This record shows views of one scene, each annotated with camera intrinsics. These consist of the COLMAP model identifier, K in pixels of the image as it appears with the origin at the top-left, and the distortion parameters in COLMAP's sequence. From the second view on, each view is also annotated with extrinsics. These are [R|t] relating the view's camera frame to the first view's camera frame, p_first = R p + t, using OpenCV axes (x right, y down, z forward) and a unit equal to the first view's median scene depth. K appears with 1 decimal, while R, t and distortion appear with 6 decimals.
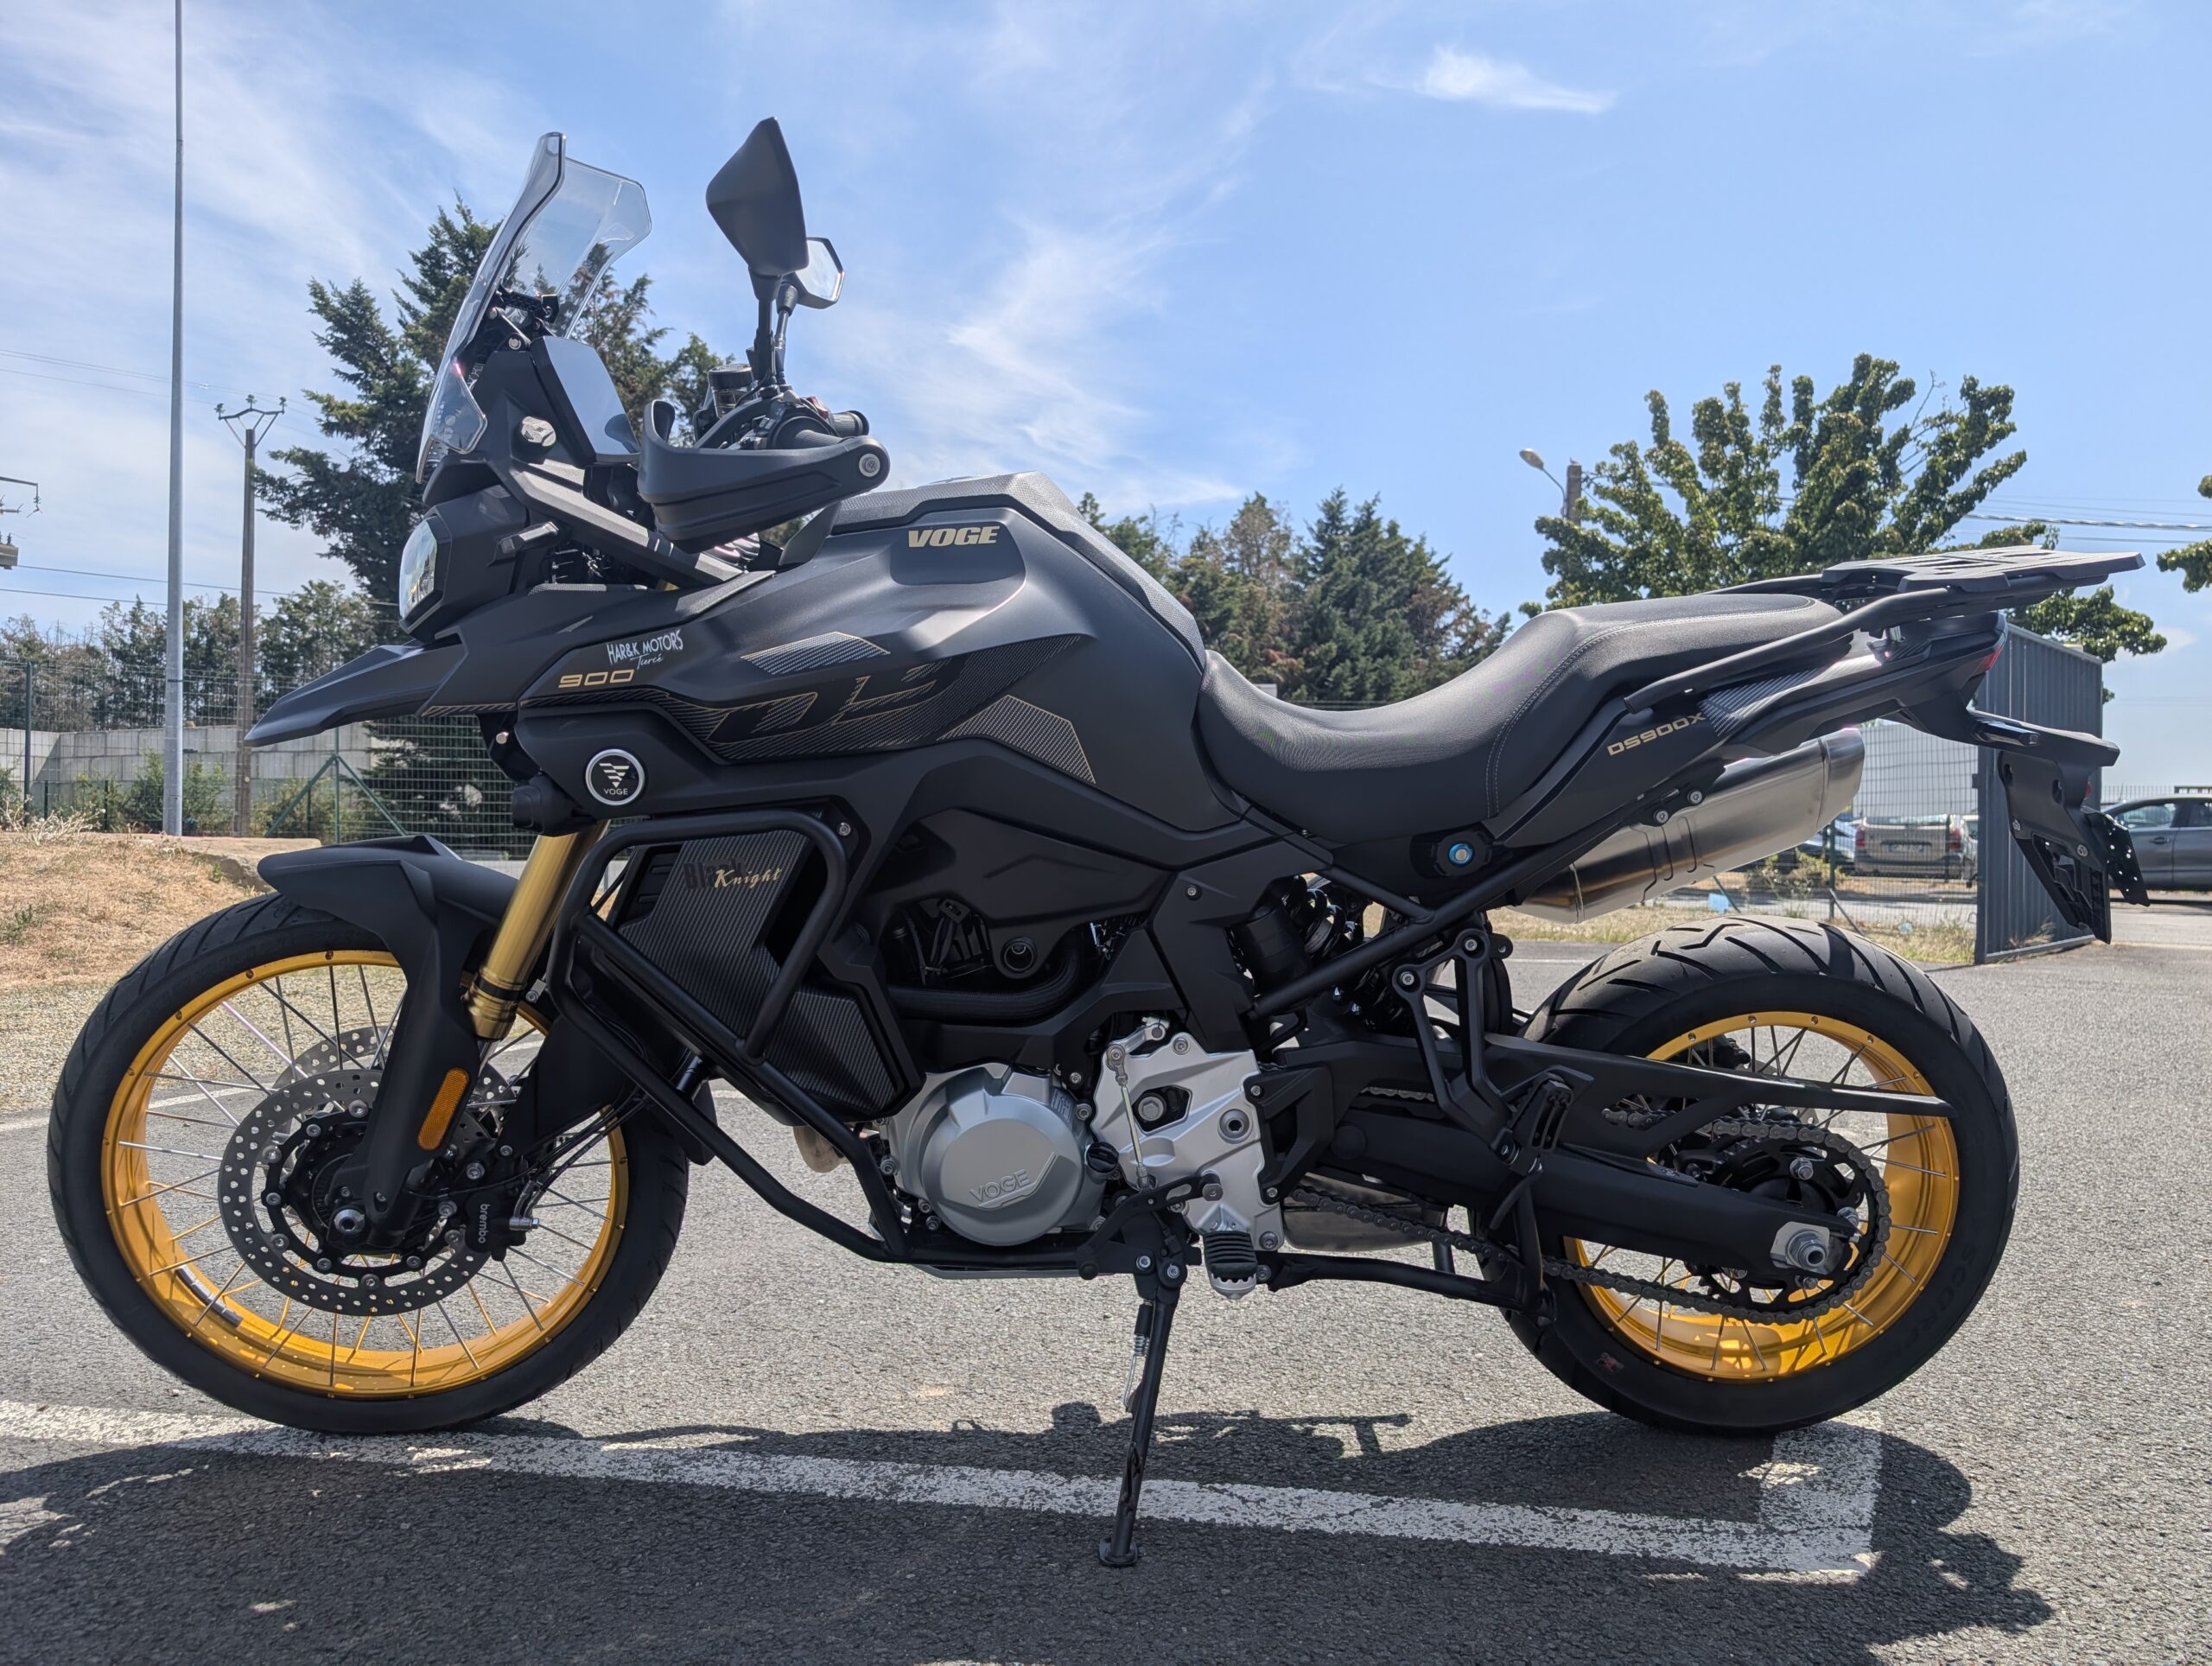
lens RADIAL K [[1705.8, 0, 1062.3], [0, 1705.8, 839.7], [0, 0, 1]] dist [0.036025, -0.001483]
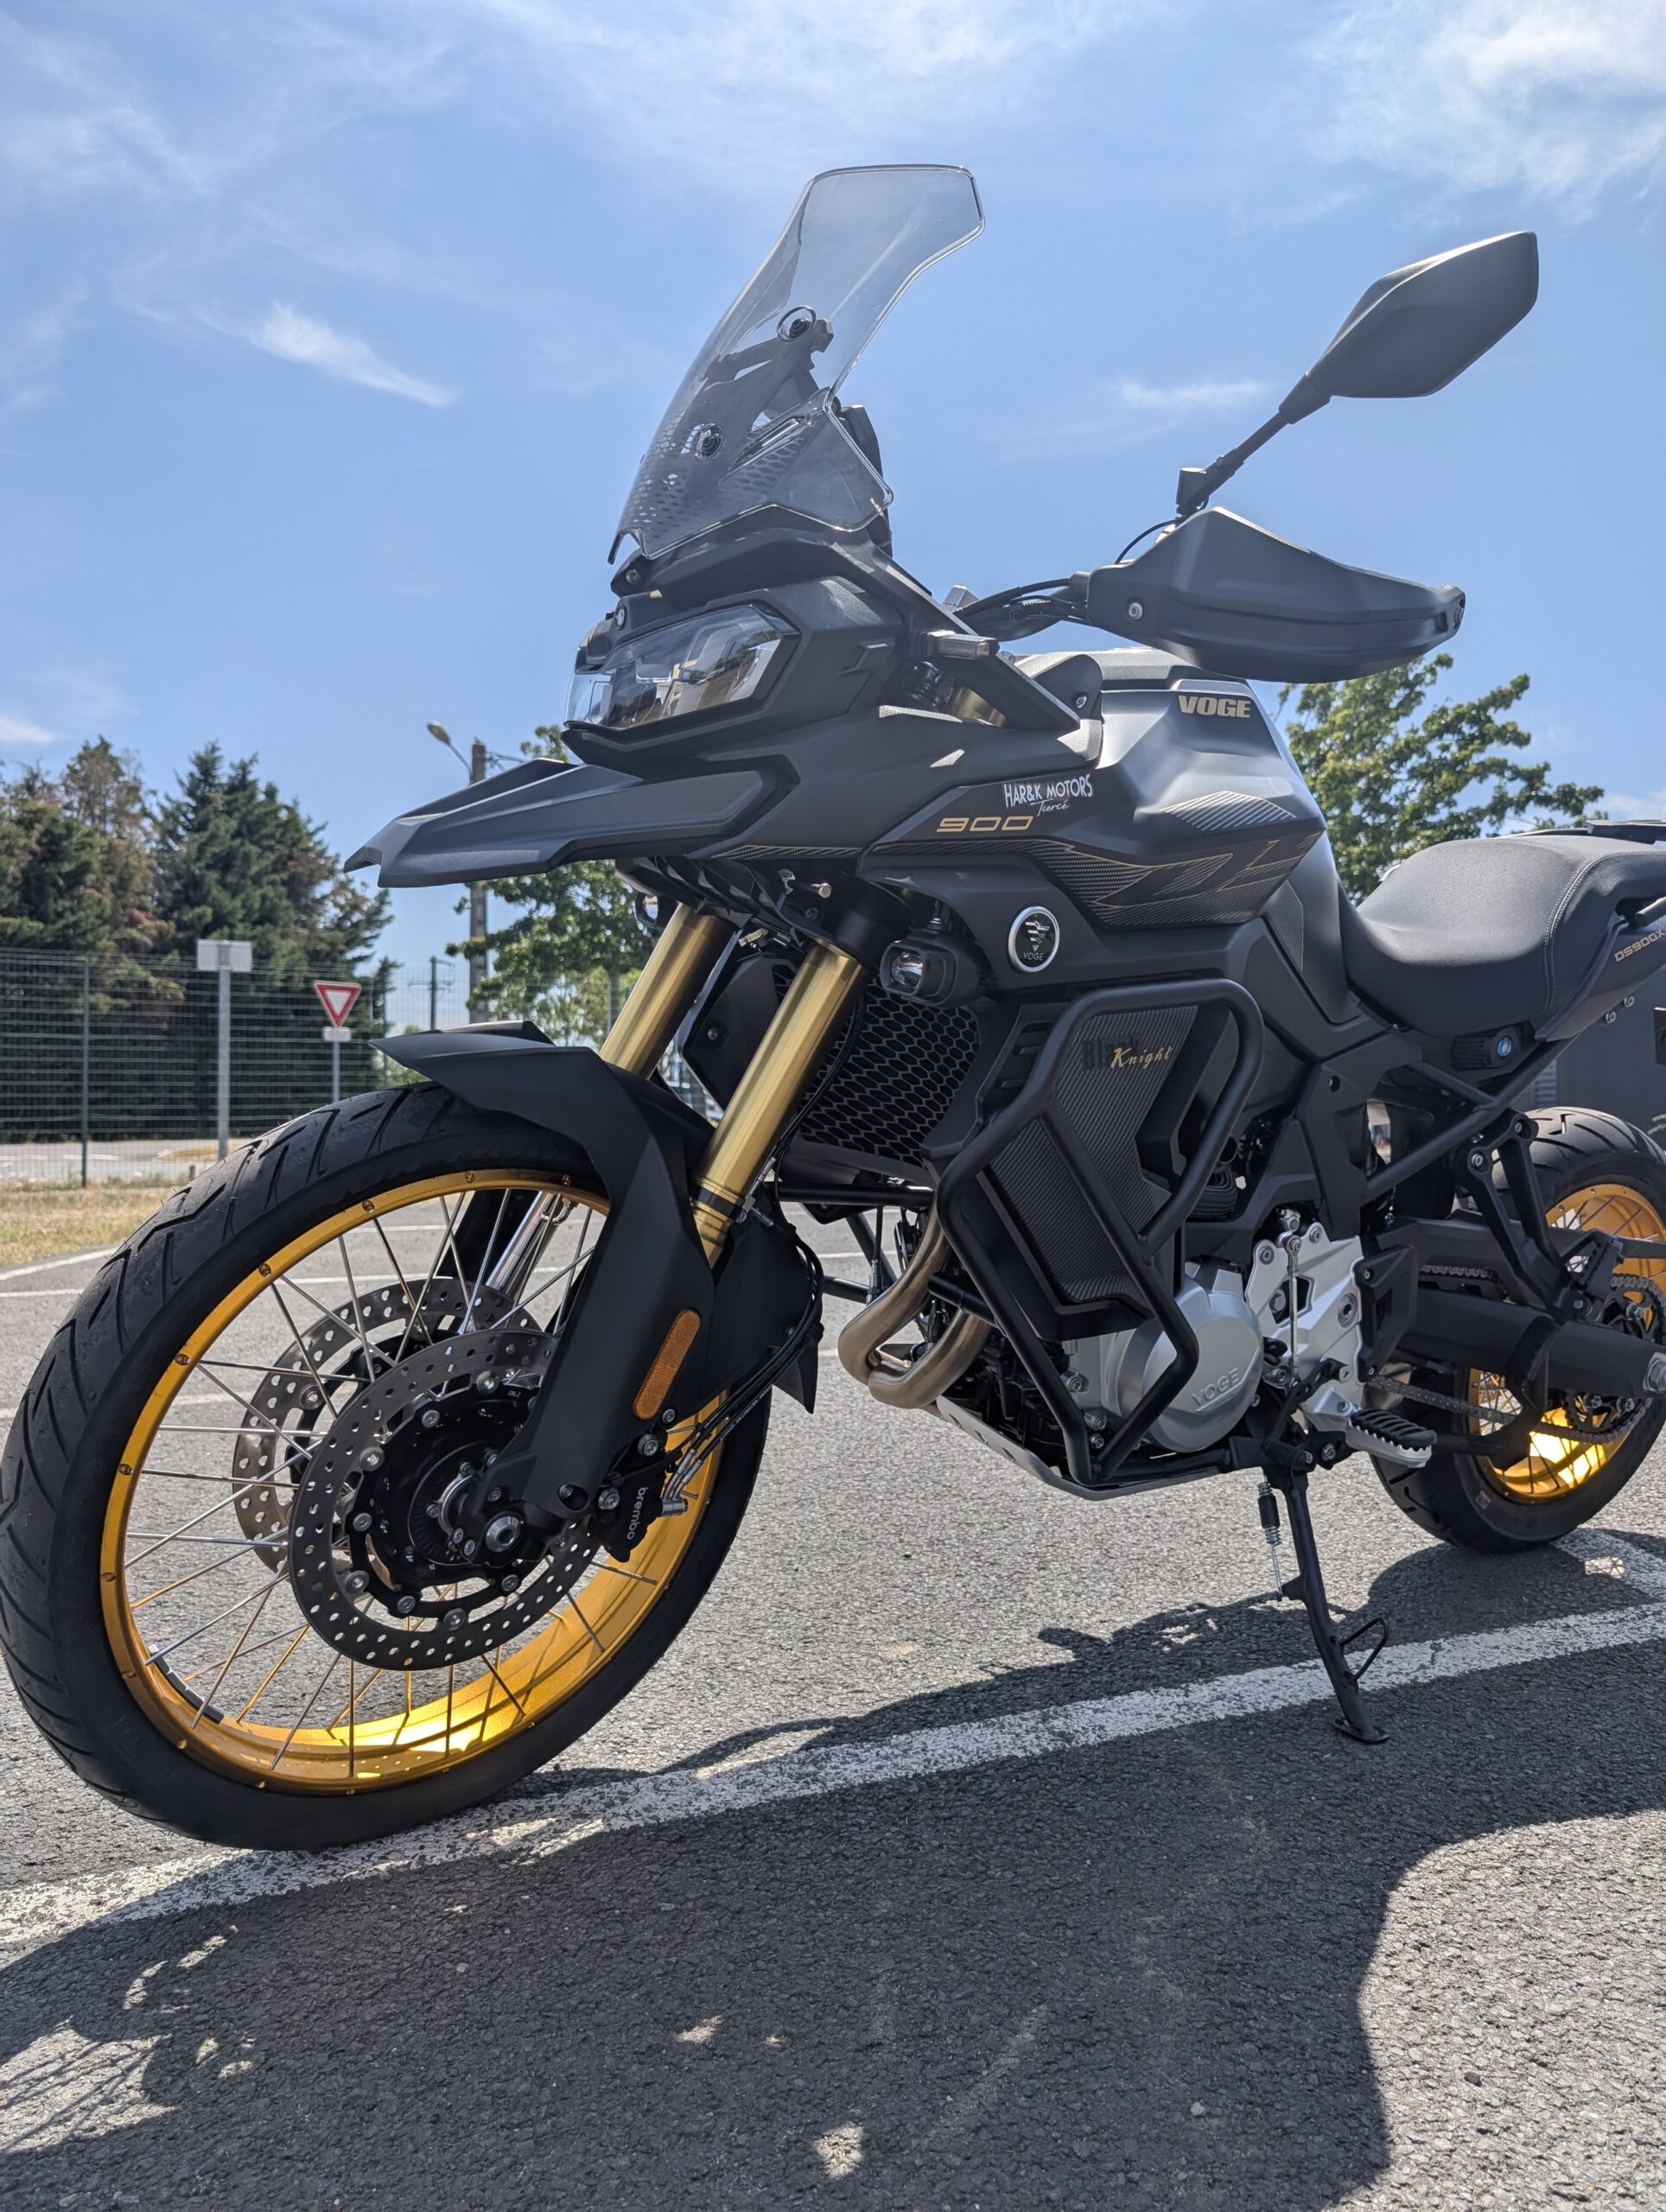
lens RADIAL K [[1705.8, 0, 818.8], [0, 1705.8, 1091.4], [0, 0, 1]] dist [0.036025, -0.001483]
pose [[0.827214, -0.004840, 0.561867, -0.092393], [0.016326, 0.999748, -0.015425, 0.005711], [-0.561650, 0.021933, 0.827084, 0.039181]]
